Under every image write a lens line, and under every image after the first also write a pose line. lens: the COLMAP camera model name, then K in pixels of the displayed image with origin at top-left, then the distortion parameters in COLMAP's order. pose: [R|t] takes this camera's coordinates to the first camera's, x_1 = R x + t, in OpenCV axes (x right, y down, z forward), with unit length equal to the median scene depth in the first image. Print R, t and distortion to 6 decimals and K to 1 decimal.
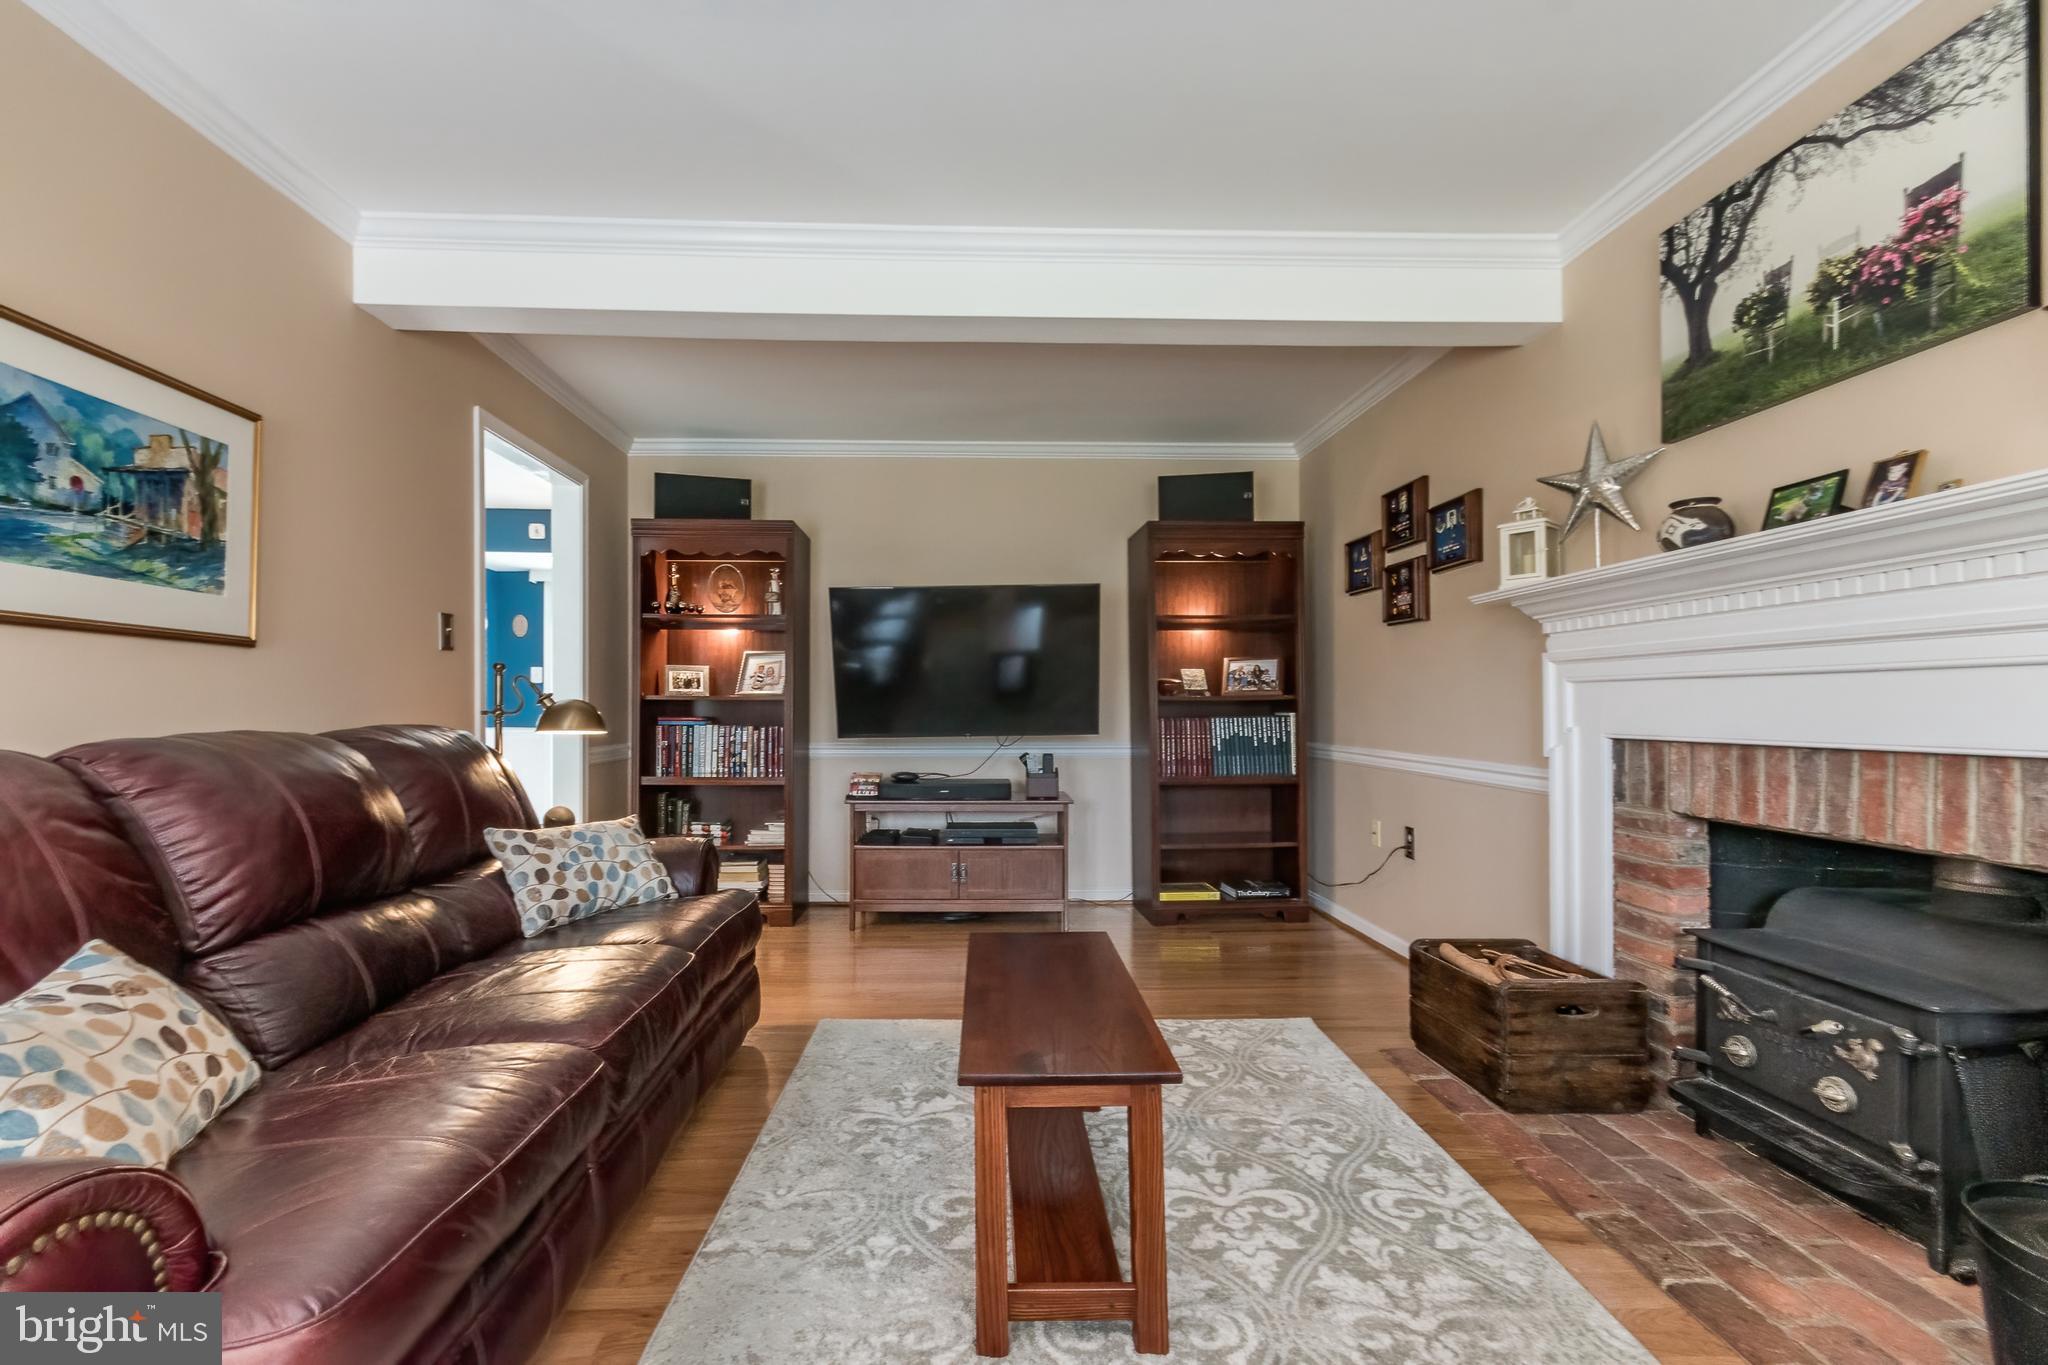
lens RADIAL K [[920.5, 0, 1024.9], [0, 920.5, 691.3], [0, 0, 1]] dist [0.004344, -0.004846]
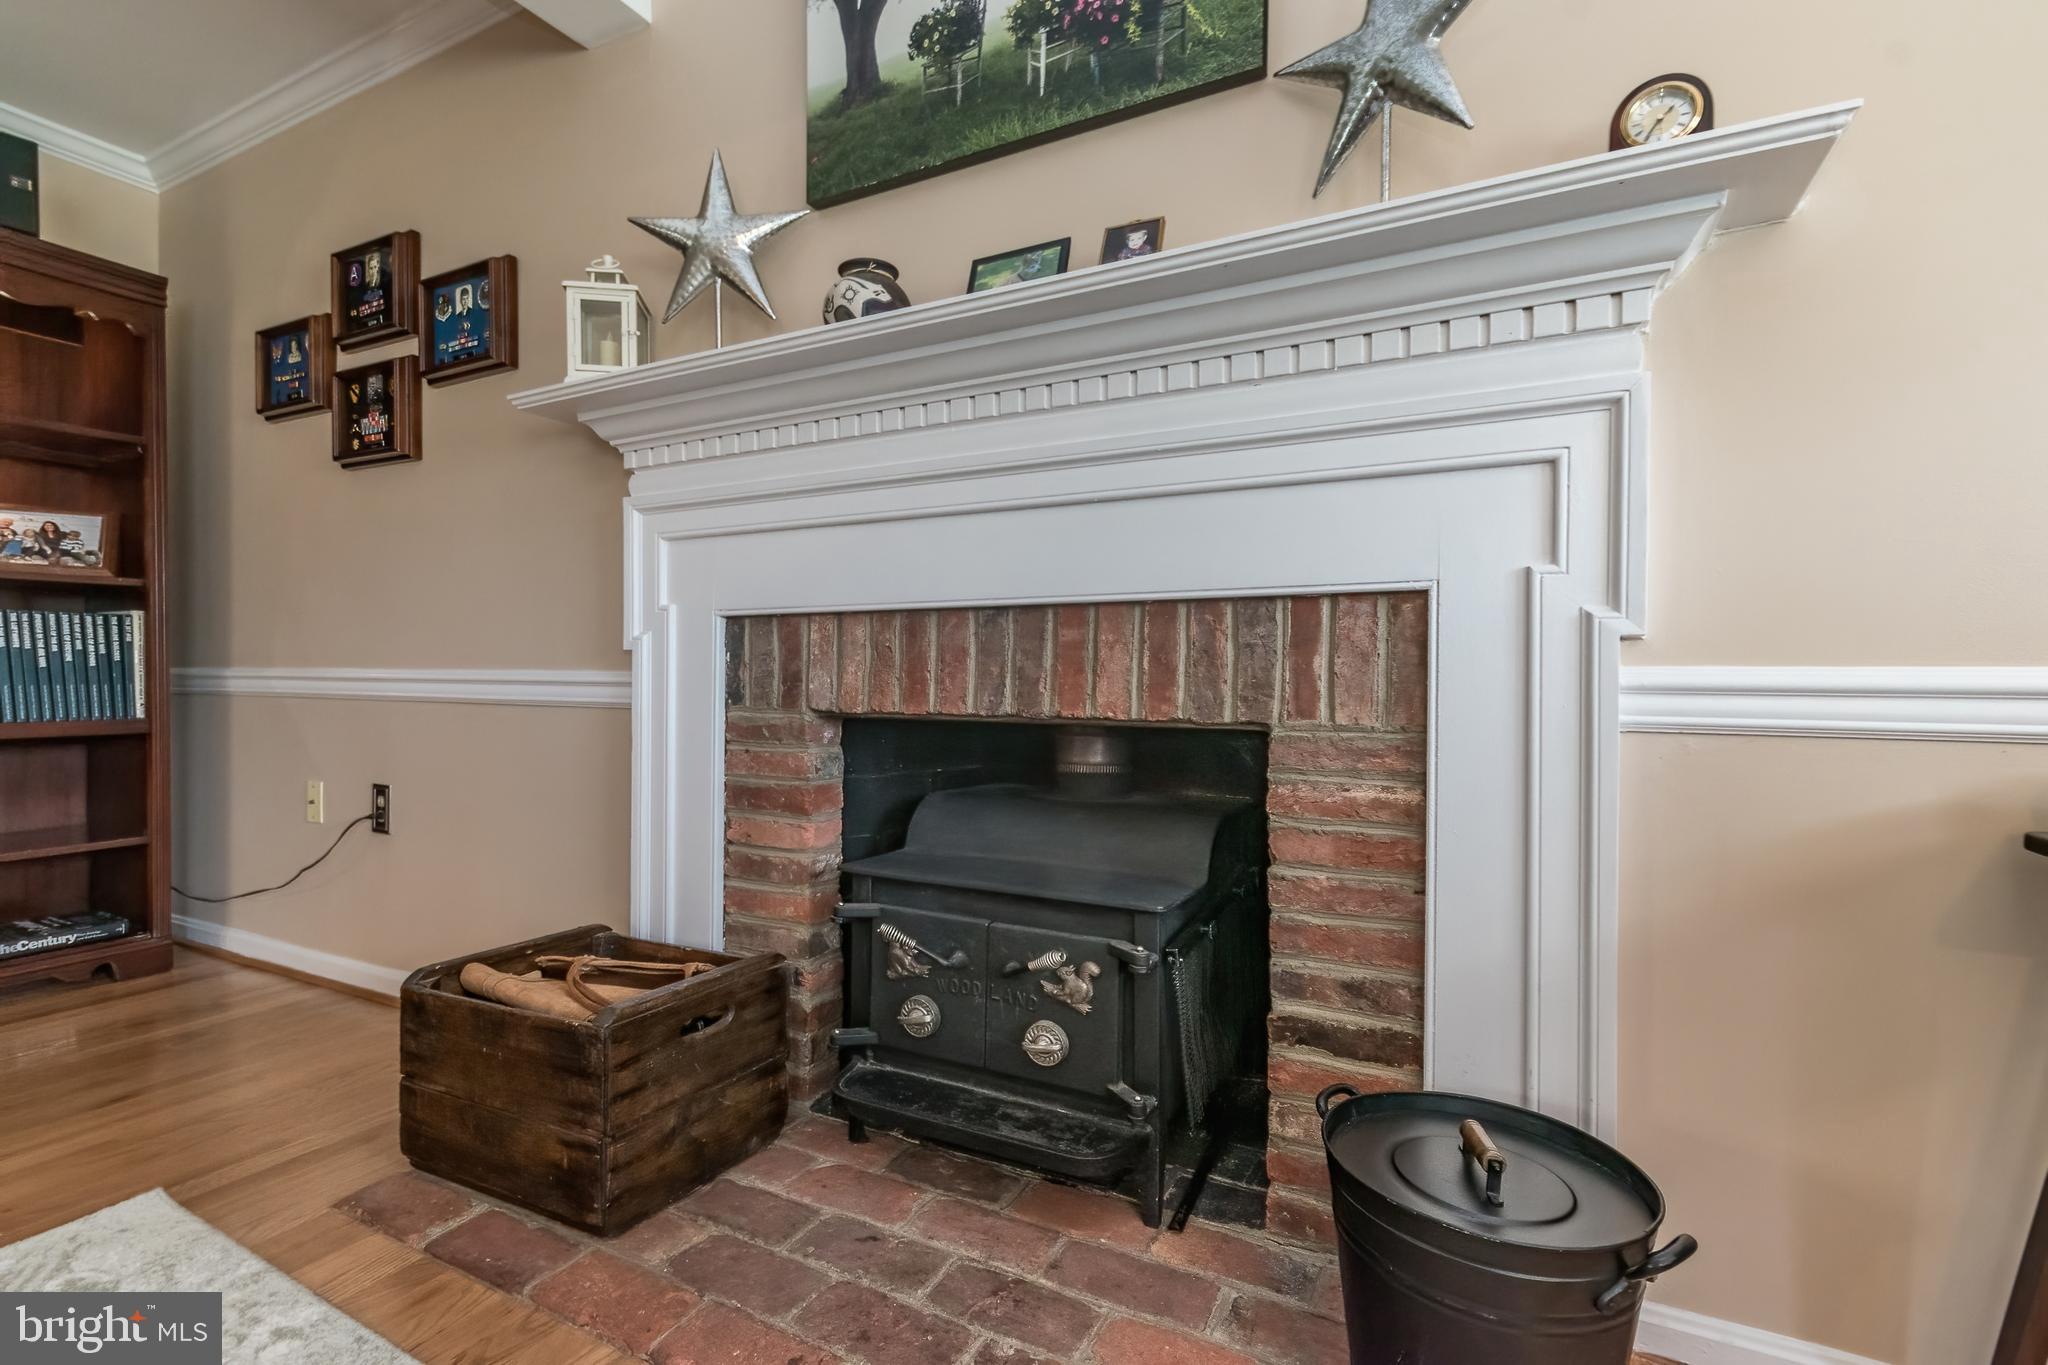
lens RADIAL K [[907.8, 0, 1028.8], [0, 907.8, 690.2], [0, 0, 1]] dist [0.009274, 0.000125]
pose [[0.506153, -0.002374, 0.862441, 0.167471], [-0.025684, 0.999511, 0.017825, 0.099120], [-0.862061, -0.031173, 0.505844, 0.492210]]
